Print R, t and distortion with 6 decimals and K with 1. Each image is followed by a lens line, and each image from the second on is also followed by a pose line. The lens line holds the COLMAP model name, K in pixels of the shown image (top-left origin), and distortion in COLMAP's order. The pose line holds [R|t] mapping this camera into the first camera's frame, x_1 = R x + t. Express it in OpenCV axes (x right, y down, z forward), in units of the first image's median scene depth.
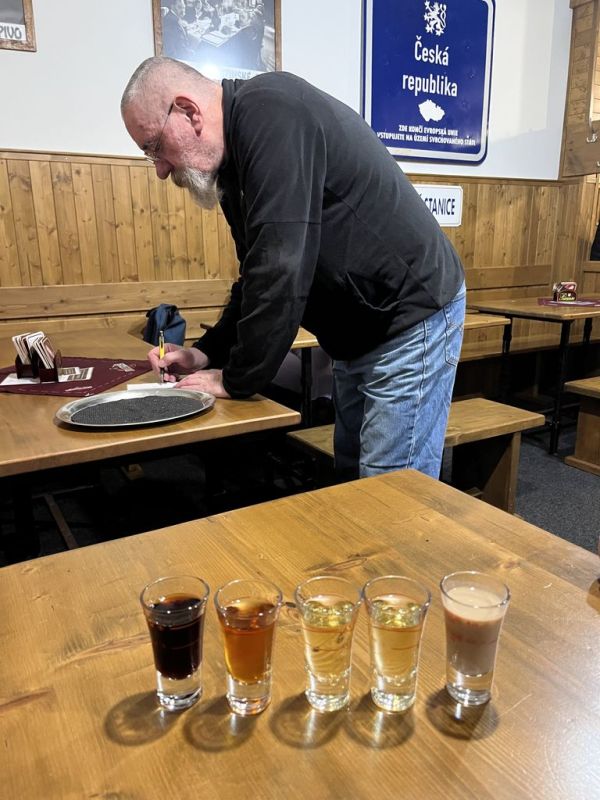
lens RADIAL K [[598.4, 0, 301.4], [0, 598.4, 396.3], [0, 0, 1]] dist [0.036060, -0.015092]
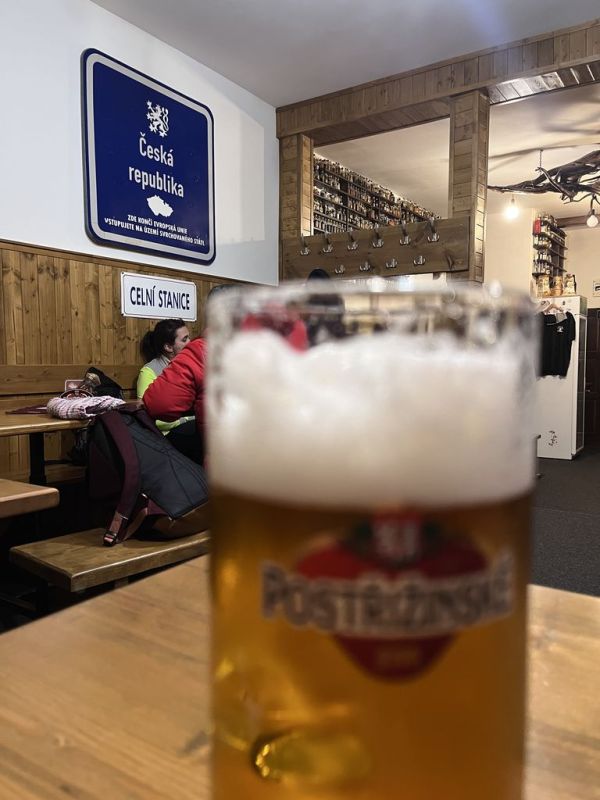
lens RADIAL K [[598.4, 0, 294.3], [0, 598.4, 404.5], [0, 0, 1]] dist [0.036060, -0.015092]
pose [[0.901727, -0.020398, 0.431825, -0.017965], [0.098489, 0.982312, -0.159261, 0.023280], [-0.420939, 0.186139, 0.887785, 0.099283]]
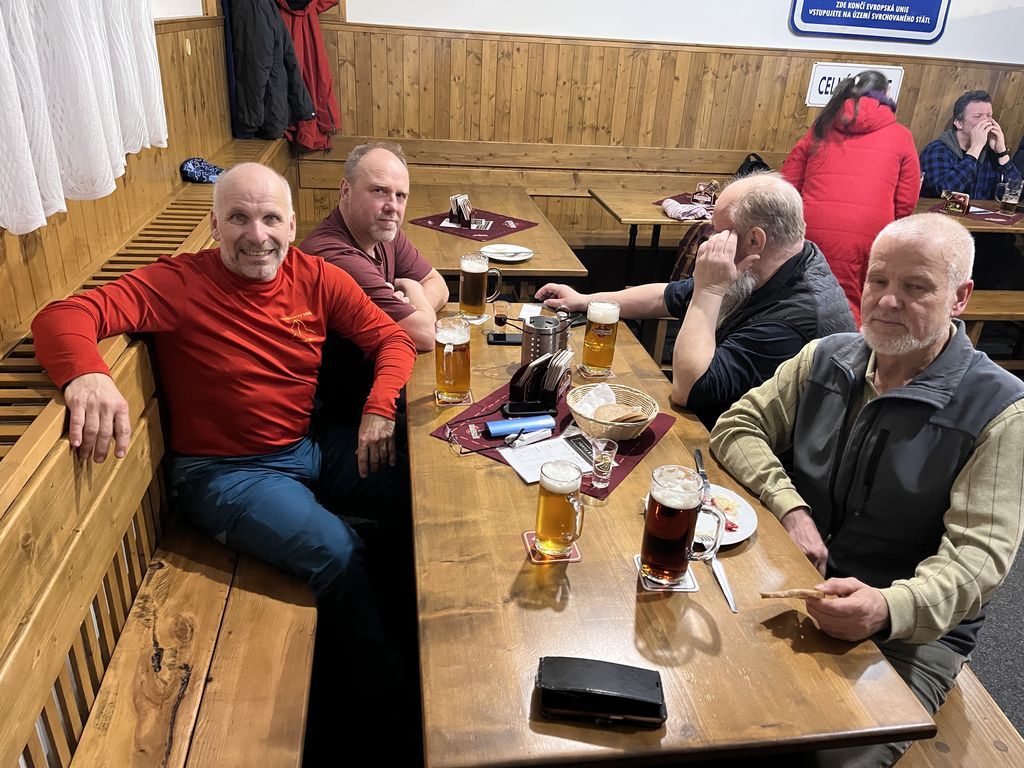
lens RADIAL K [[766.0, 0, 512.6], [0, 766.0, 390.0], [0, 0, 1]] dist [0.036060, -0.015092]
pose [[0.923596, 0.221848, -0.312657, 0.210318], [-0.157809, 0.963260, 0.217317, -0.032764], [0.349381, -0.151373, 0.924672, -0.447396]]
